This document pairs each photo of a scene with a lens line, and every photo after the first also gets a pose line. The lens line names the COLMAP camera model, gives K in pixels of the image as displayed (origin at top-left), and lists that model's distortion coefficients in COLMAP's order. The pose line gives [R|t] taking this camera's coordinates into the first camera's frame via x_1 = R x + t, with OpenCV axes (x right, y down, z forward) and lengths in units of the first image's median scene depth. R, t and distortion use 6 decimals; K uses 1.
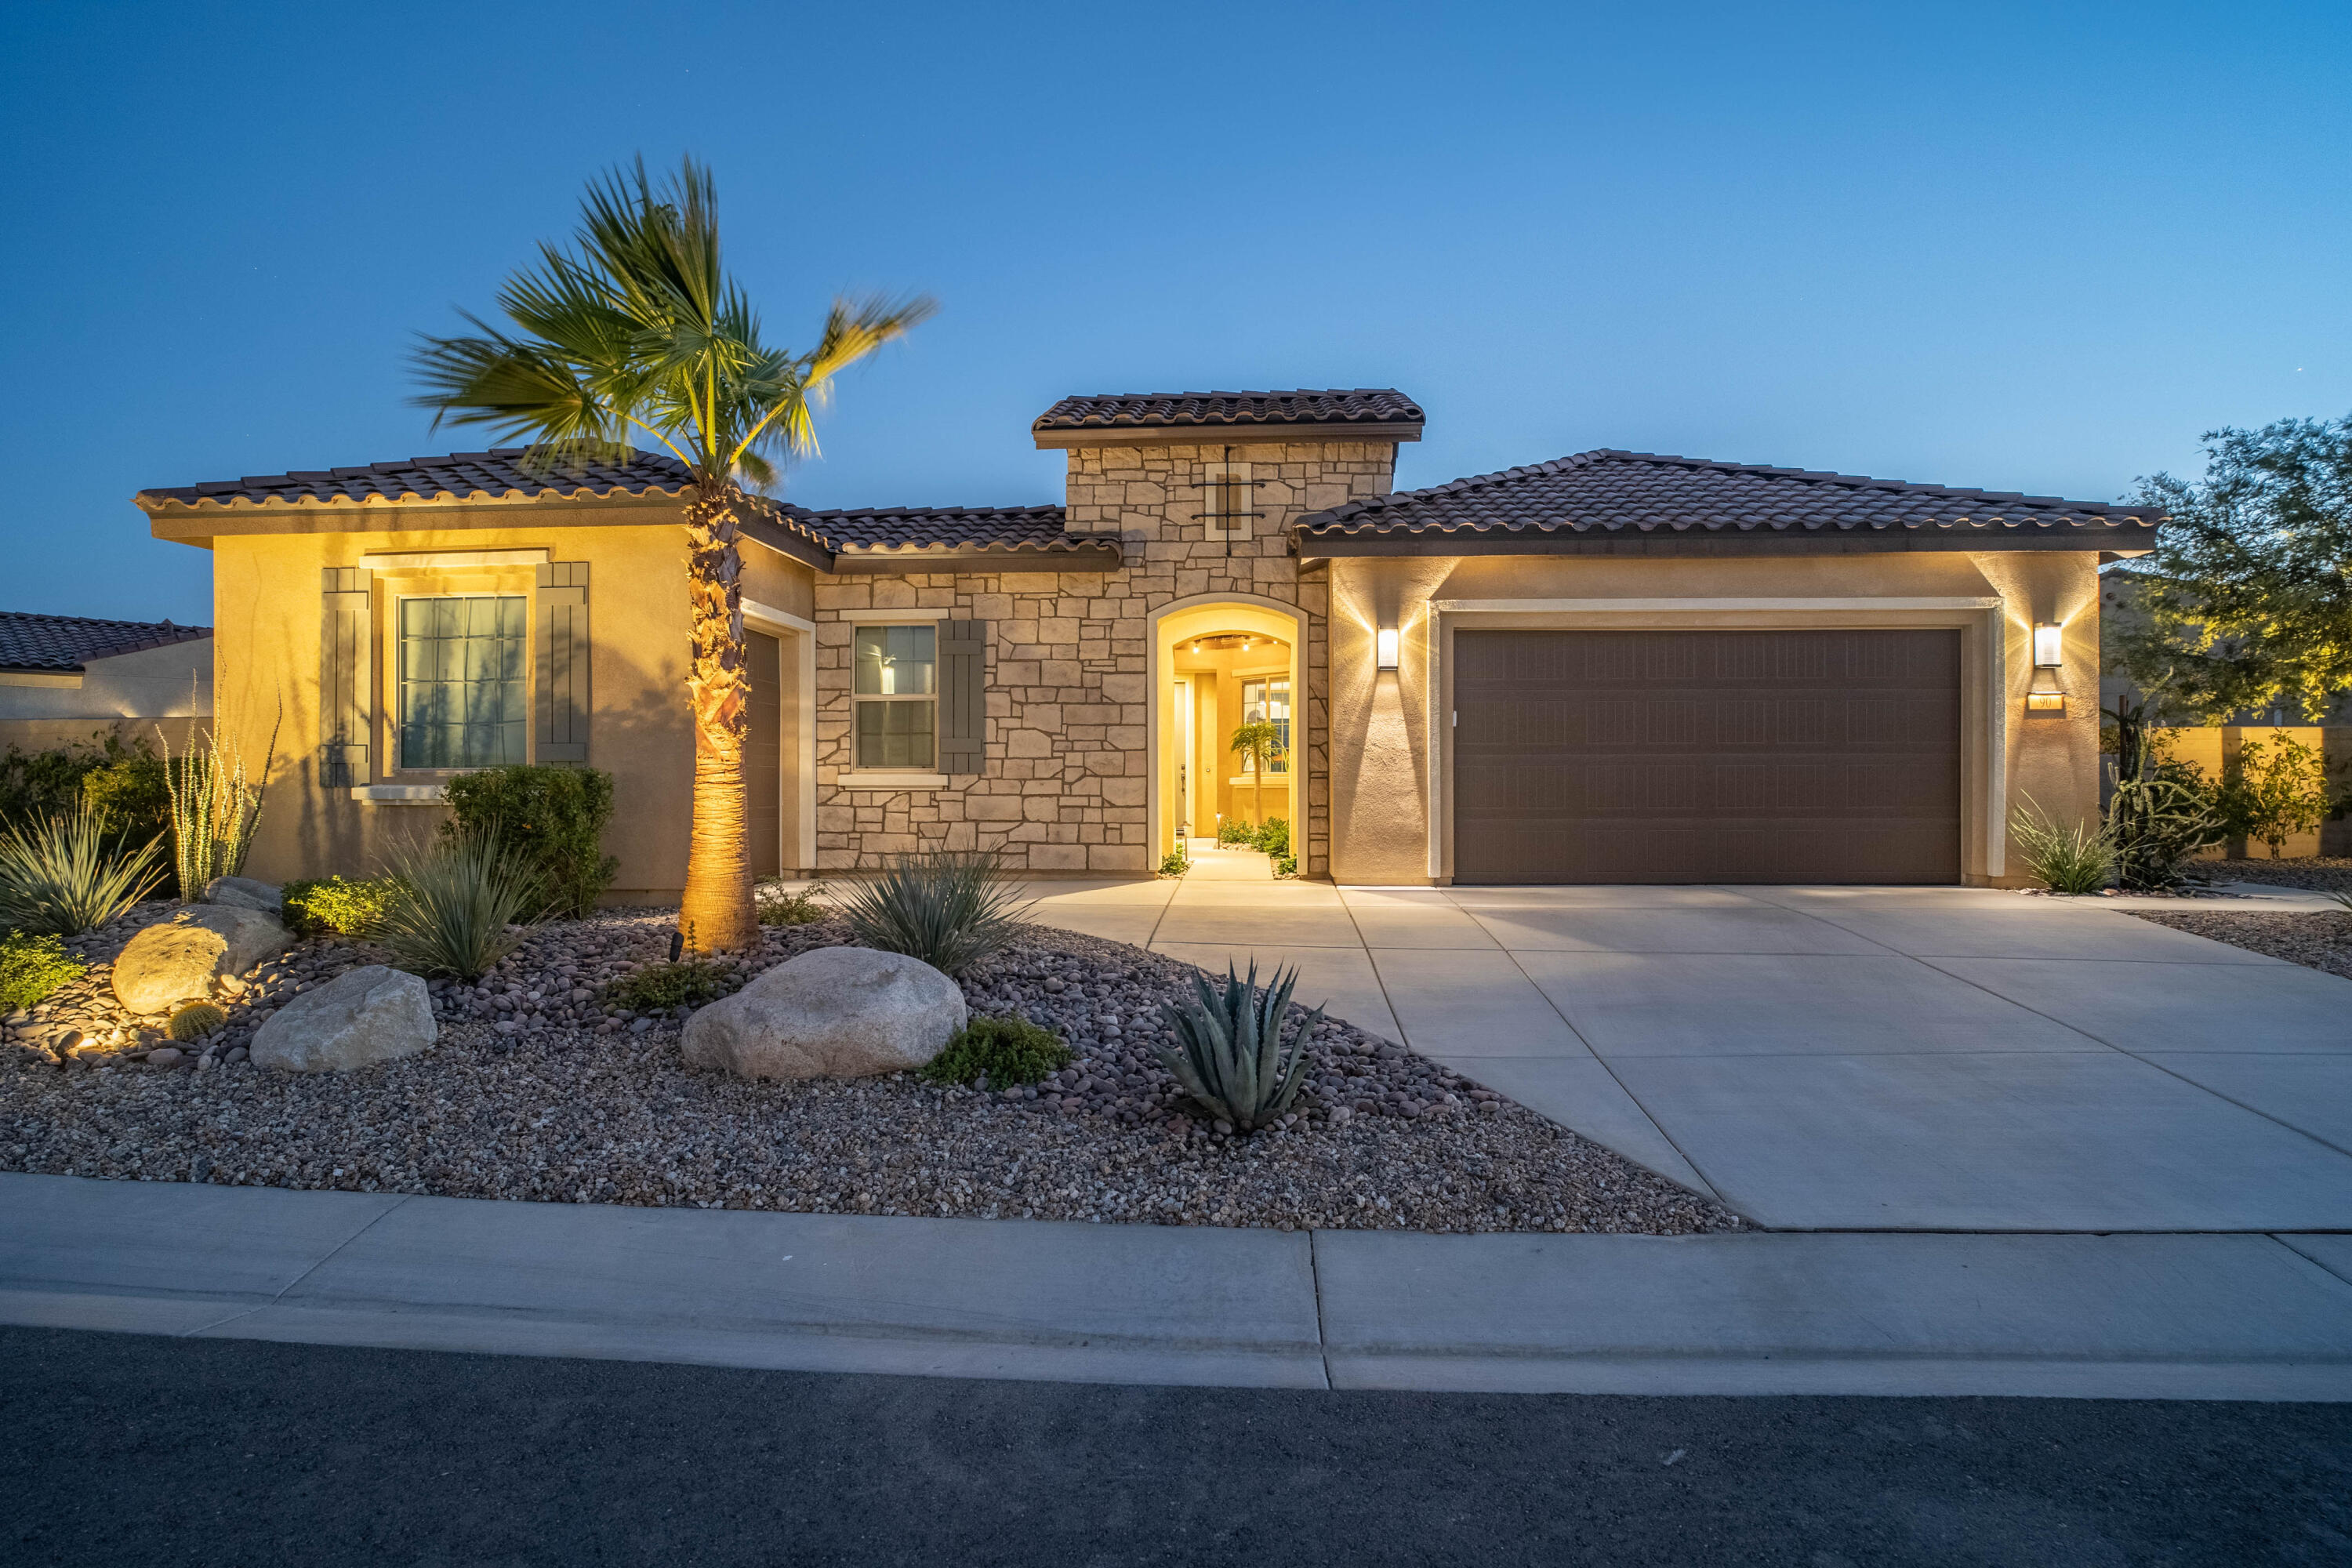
lens RADIAL K [[1185.5, 0, 1170.5], [0, 1185.5, 789.0], [0, 0, 1]] dist [-0.034632, 0.000459]
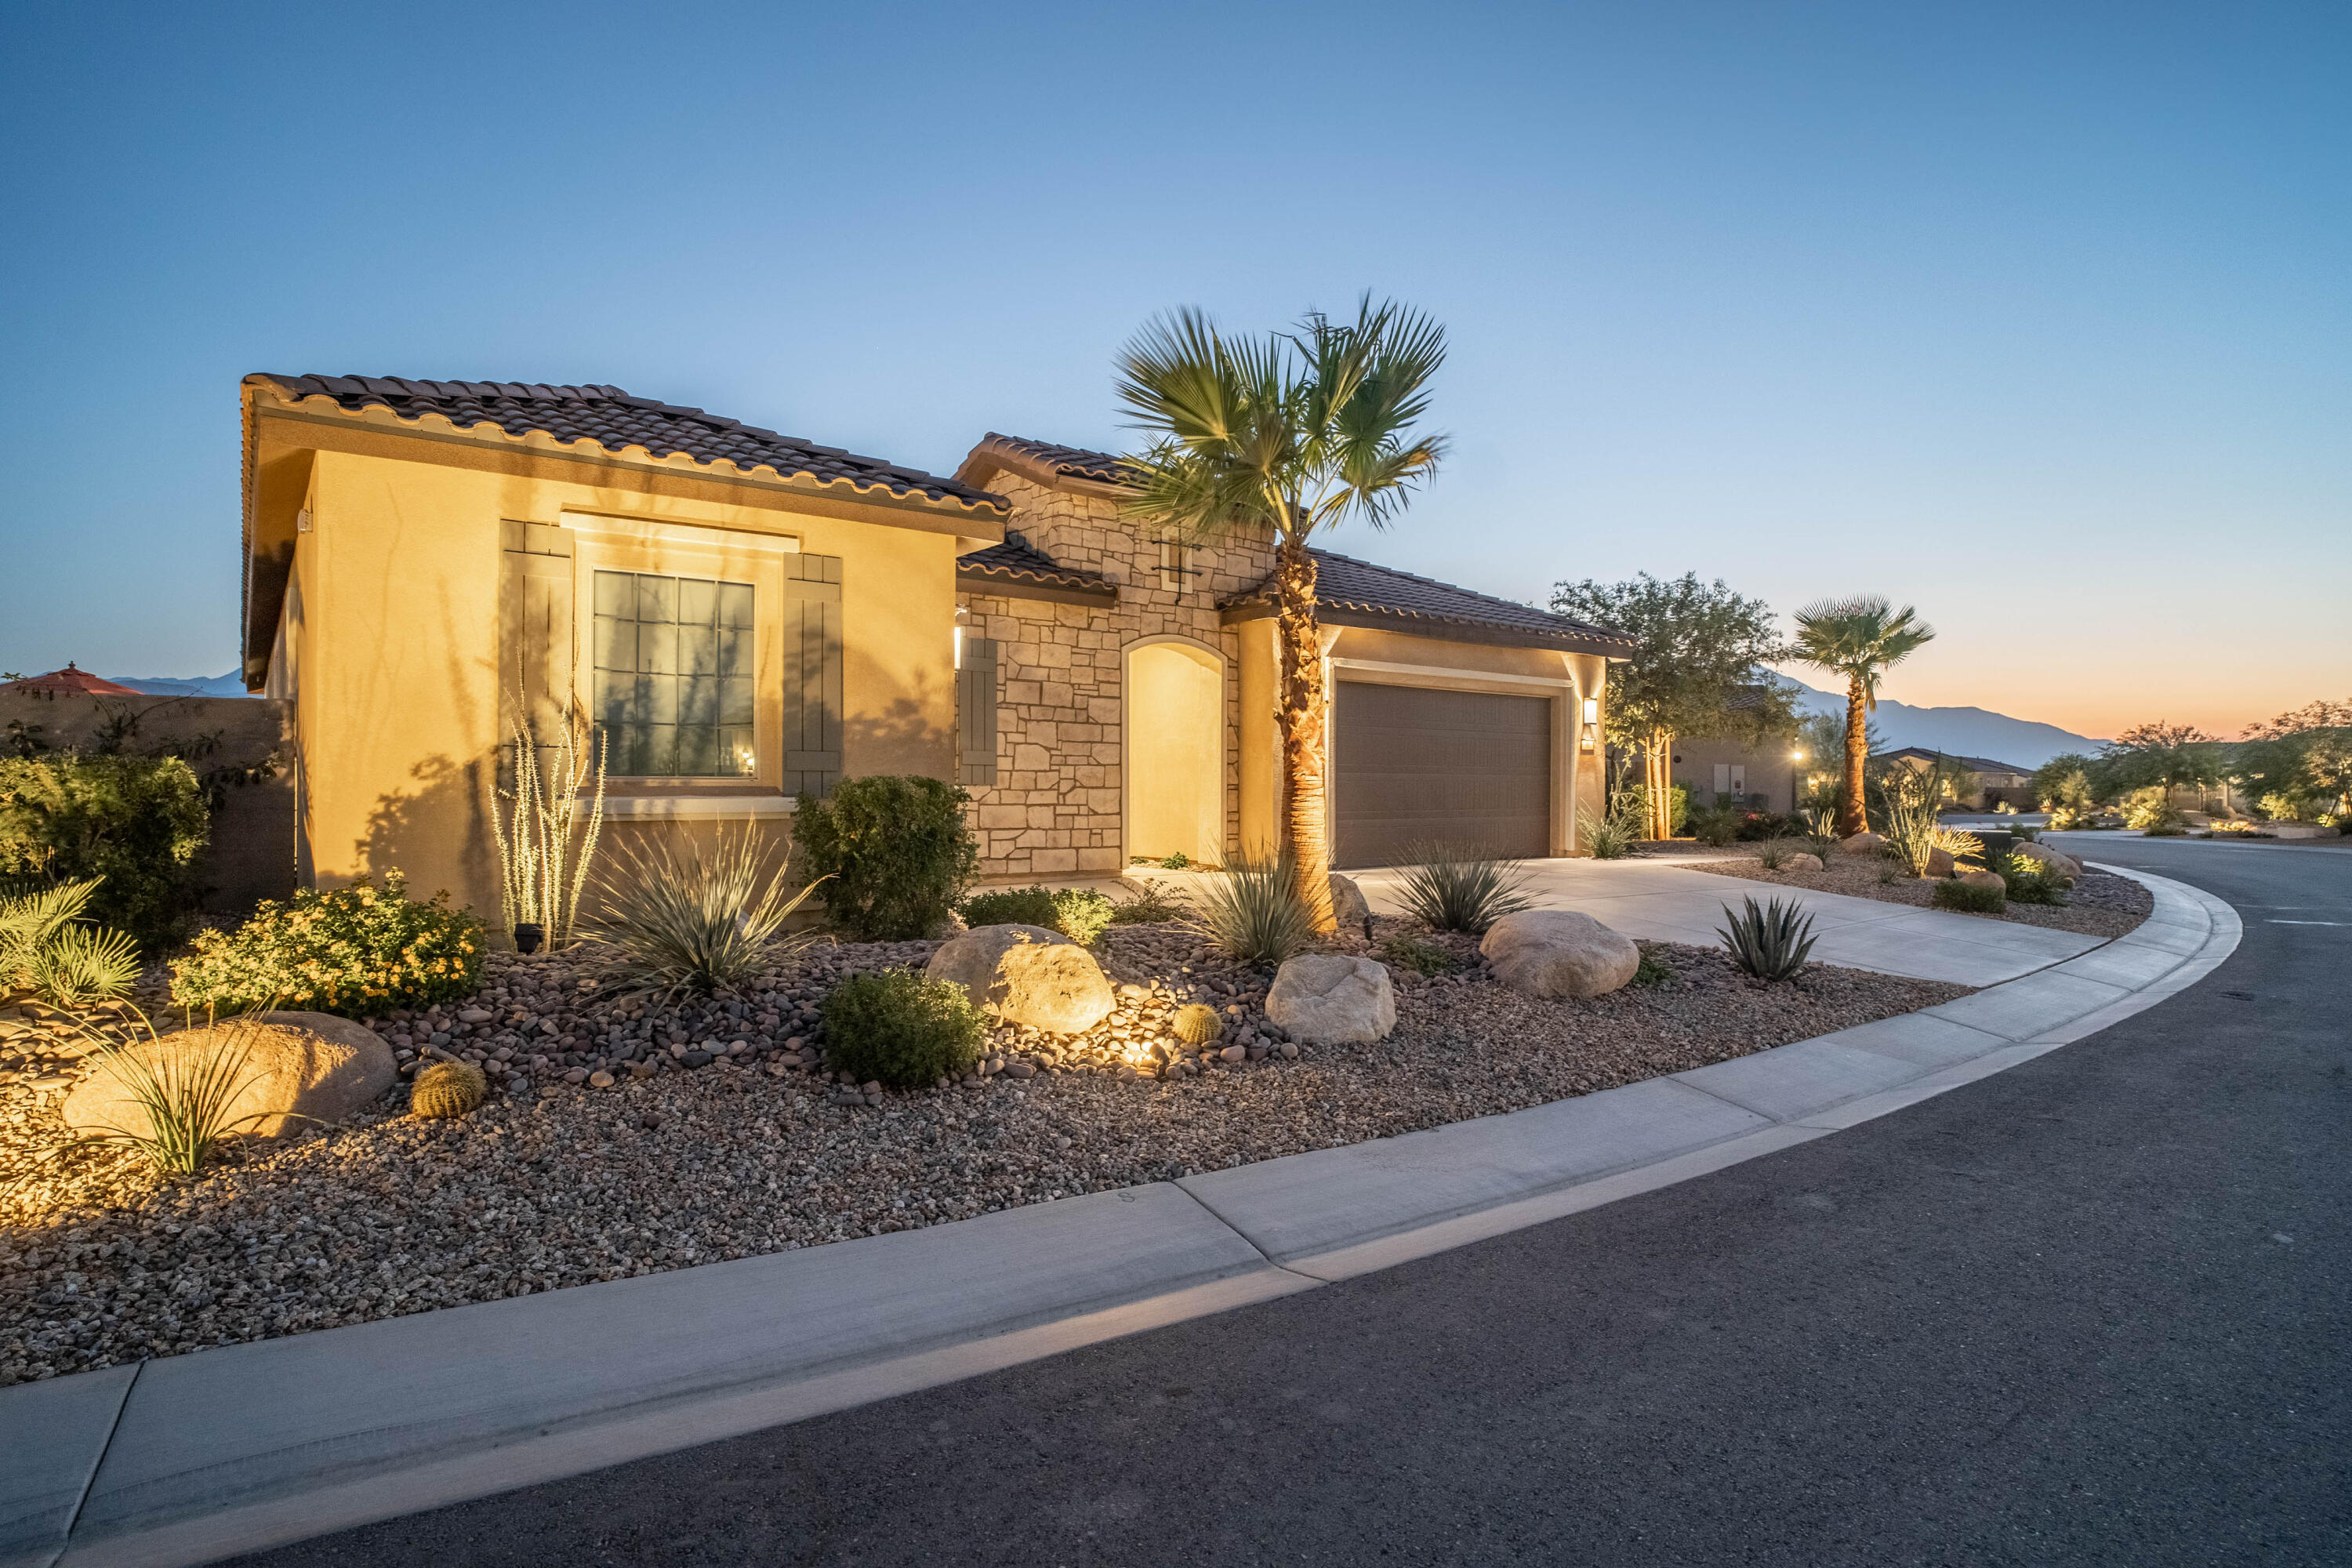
lens RADIAL K [[1185.5, 0, 1134.9], [0, 1185.5, 794.0], [0, 0, 1]] dist [-0.034632, 0.000459]
pose [[0.769175, -0.000340, 0.639039, -0.813553], [0.001639, 0.999998, -0.001440, -0.003164], [-0.639037, 0.002155, 0.769173, 0.112174]]
